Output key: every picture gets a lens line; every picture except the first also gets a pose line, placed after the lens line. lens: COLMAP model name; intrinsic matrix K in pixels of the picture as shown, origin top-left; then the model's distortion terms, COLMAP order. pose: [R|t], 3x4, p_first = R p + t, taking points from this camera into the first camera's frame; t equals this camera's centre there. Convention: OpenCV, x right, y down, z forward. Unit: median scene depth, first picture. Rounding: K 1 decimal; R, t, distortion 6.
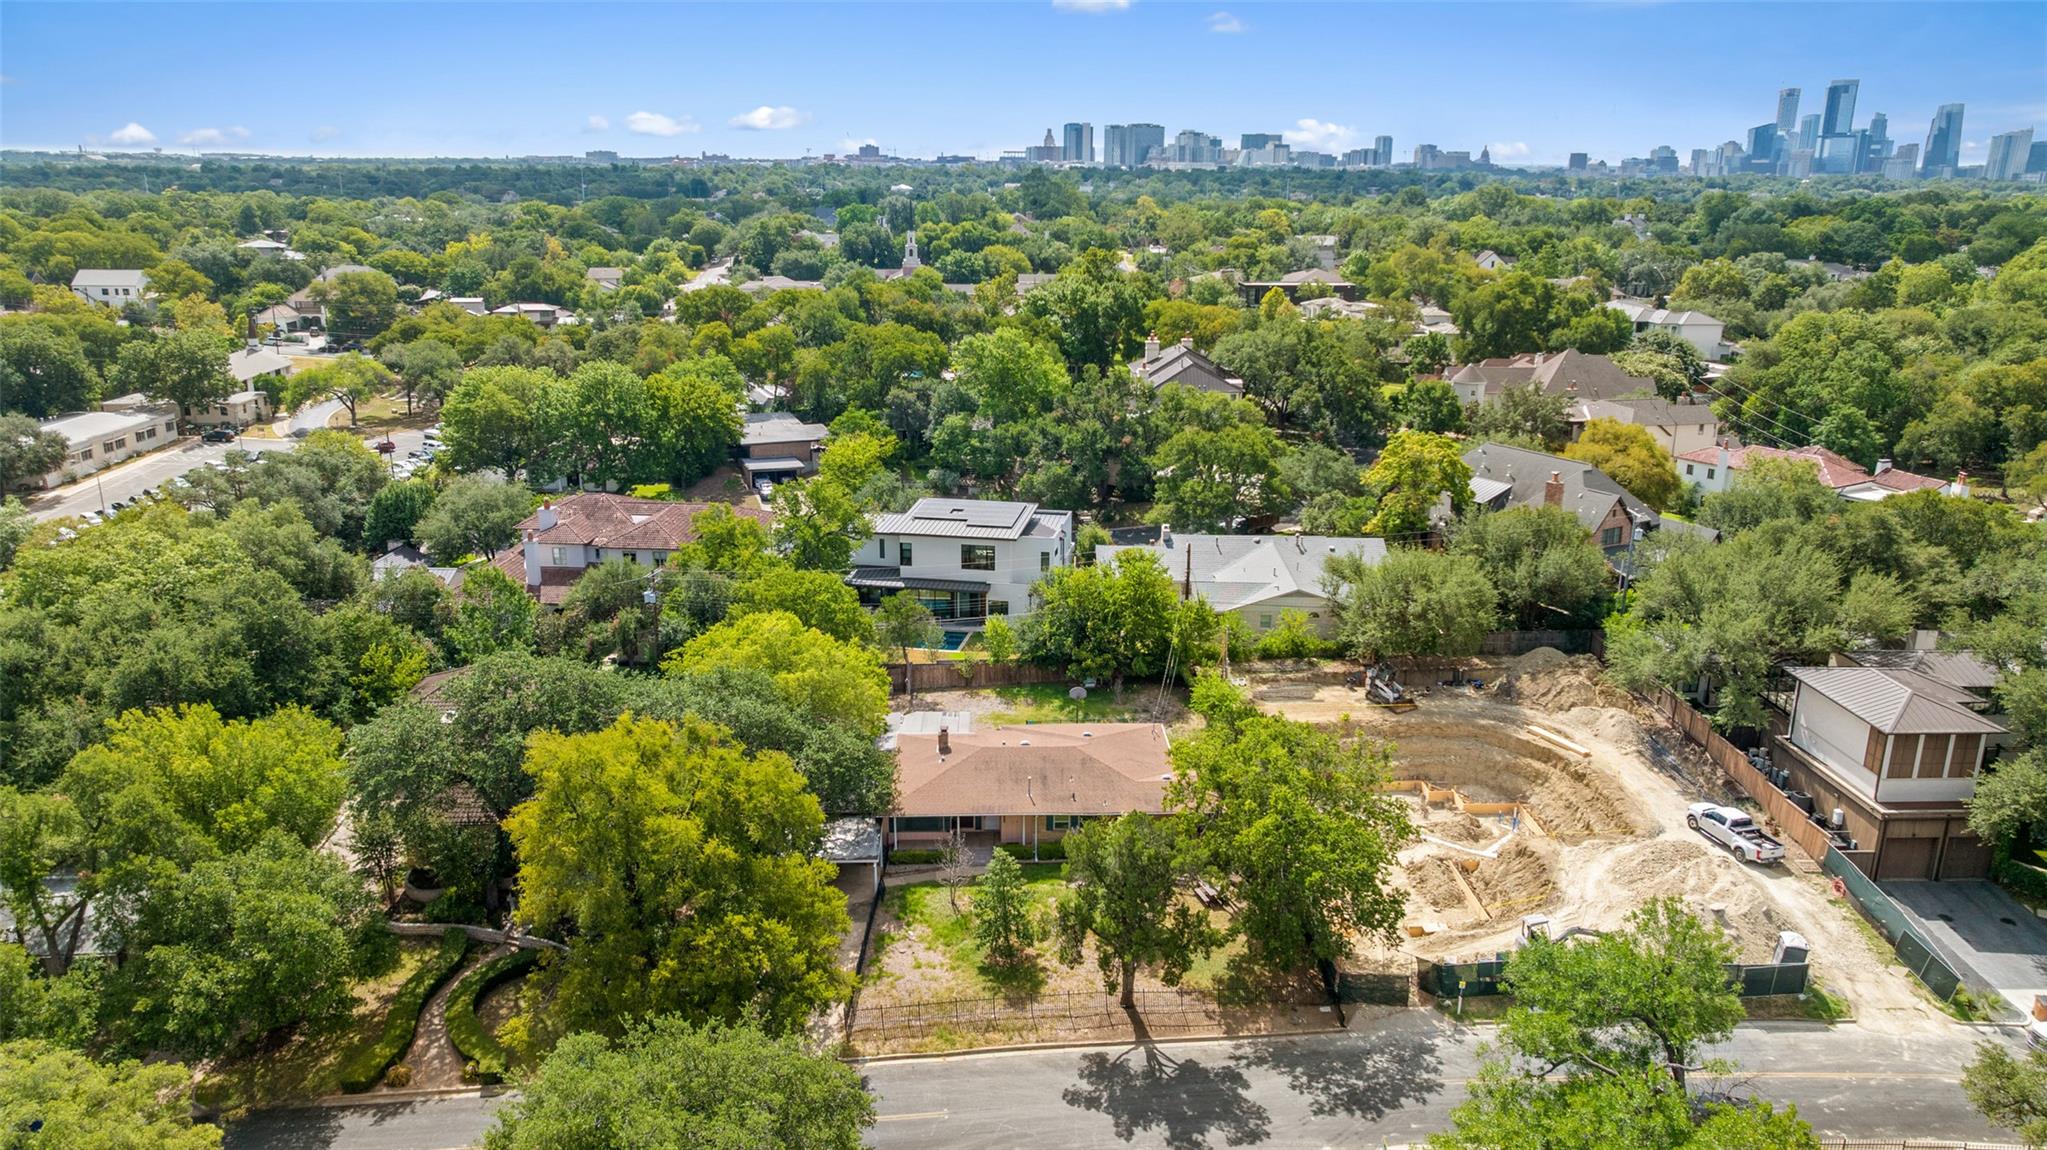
lens RADIAL K [[1416.8, 0, 1023.5], [0, 1416.8, 575.0], [0, 0, 1]] dist [-0.030839, 0.021664]
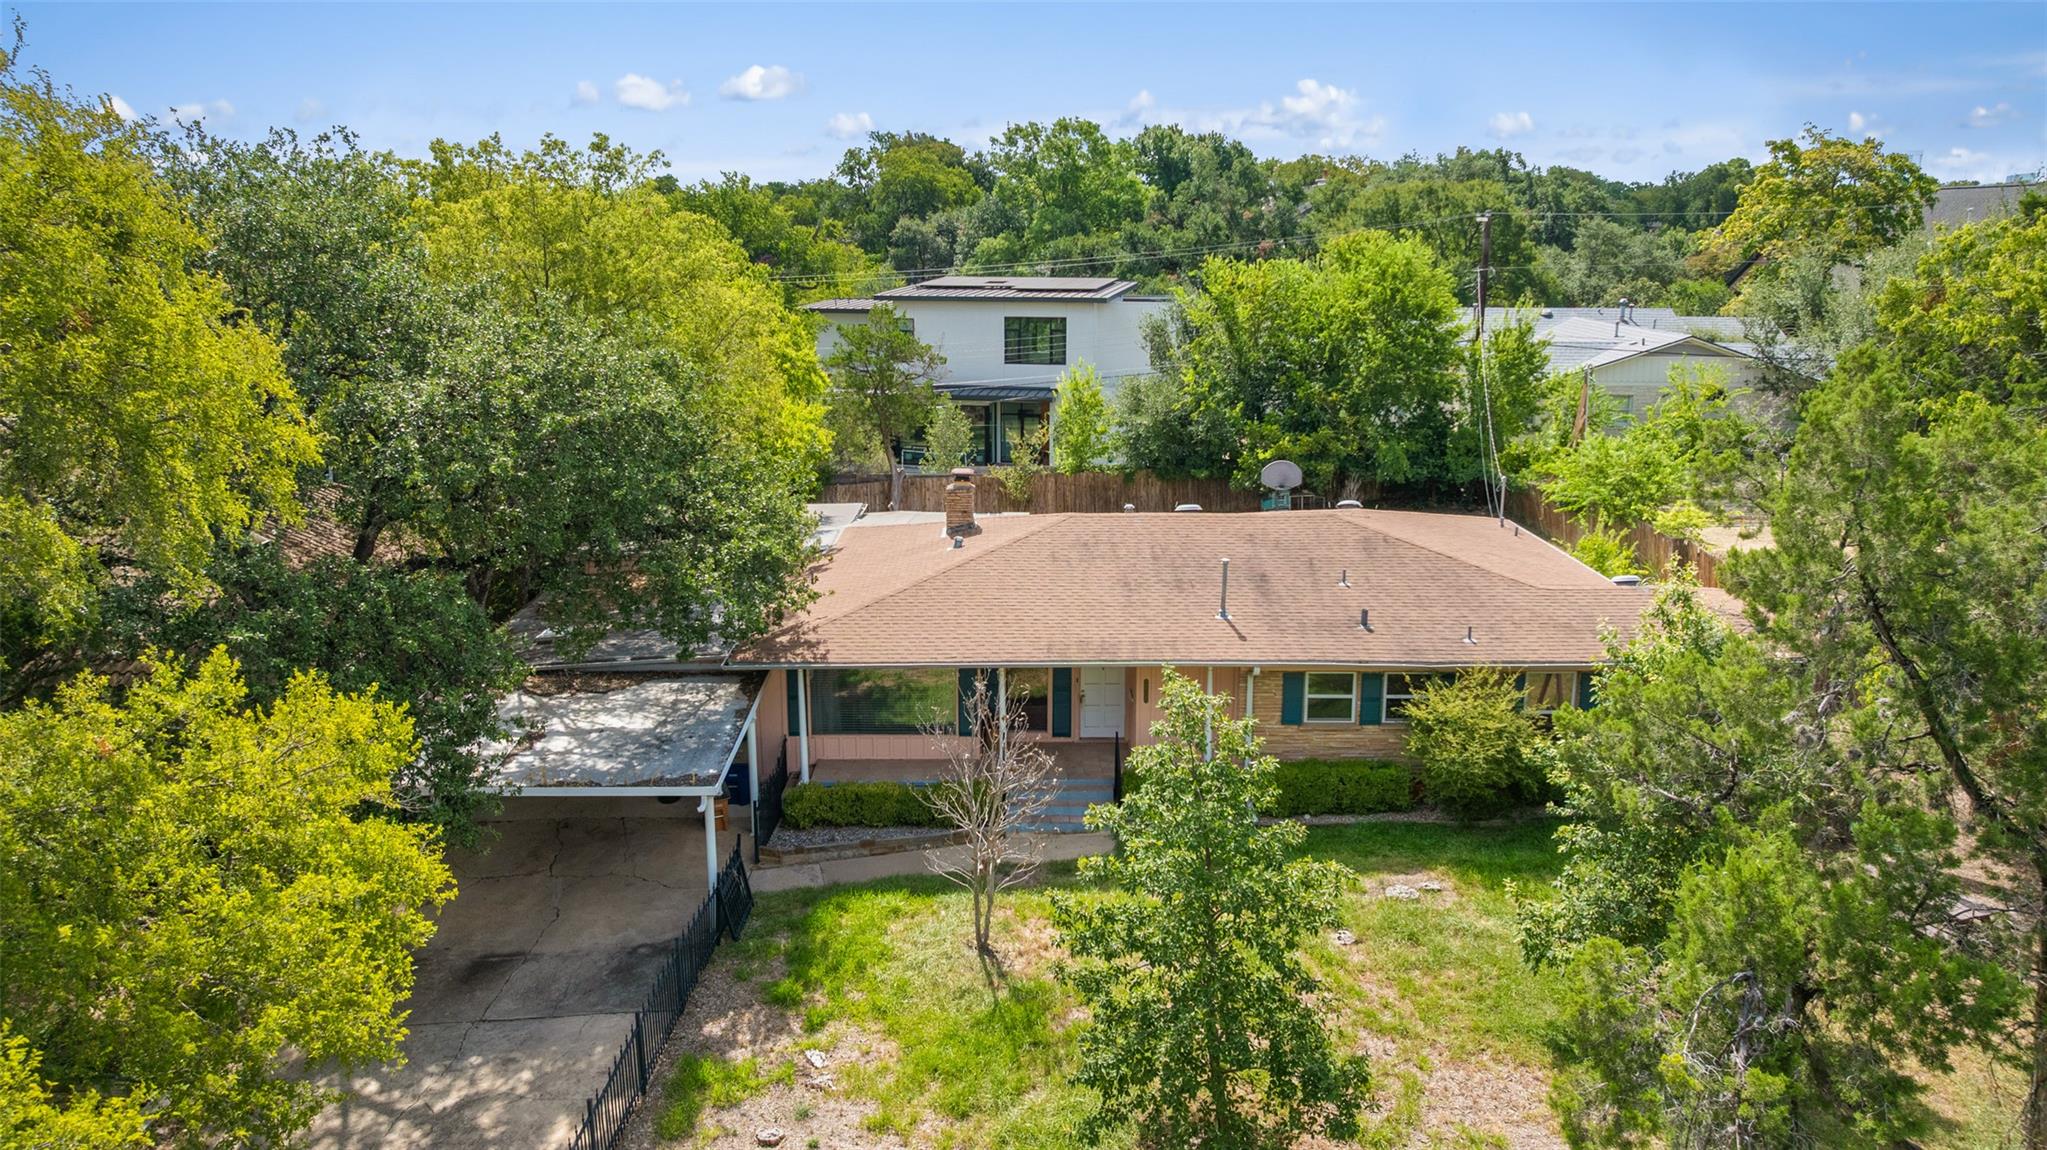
lens RADIAL K [[1458.9, 0, 1032.4], [0, 1458.9, 565.9], [0, 0, 1]] dist [-0.013055, -0.000052]
pose [[0.999793, 0.002864, -0.020159, -0.026604], [-0.004137, 0.997981, -0.063378, 0.134914], [0.019937, 0.063448, 0.997786, 0.546029]]
